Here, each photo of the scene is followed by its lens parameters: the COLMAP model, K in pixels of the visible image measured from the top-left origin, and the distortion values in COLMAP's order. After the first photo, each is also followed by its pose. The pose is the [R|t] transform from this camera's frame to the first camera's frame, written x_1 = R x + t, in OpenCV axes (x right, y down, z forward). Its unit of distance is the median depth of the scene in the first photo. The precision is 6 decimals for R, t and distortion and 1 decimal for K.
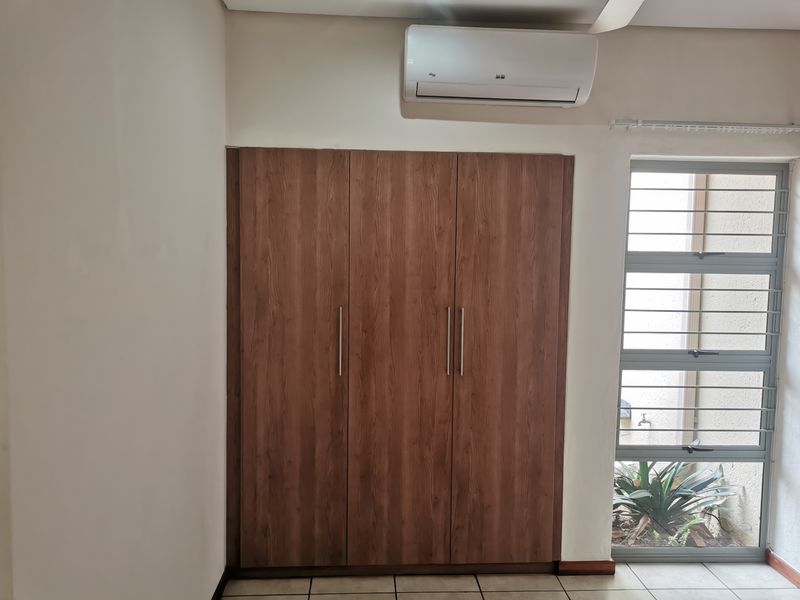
lens RADIAL K [[614.8, 0, 400.3], [0, 614.8, 297.2], [0, 0, 1]] dist [0.047102, -0.040383]
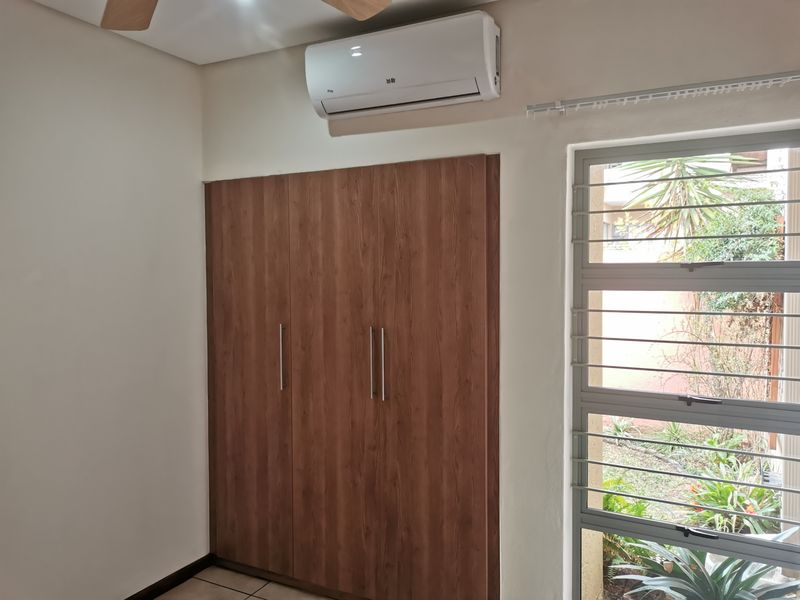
lens RADIAL K [[614.8, 0, 400.3], [0, 614.8, 297.2], [0, 0, 1]] dist [0.047102, -0.040383]
pose [[0.857054, 0.002557, -0.515220, 0.603853], [-0.018235, 0.999512, -0.025373, -0.006837], [0.514904, 0.031141, 0.856682, 0.205035]]
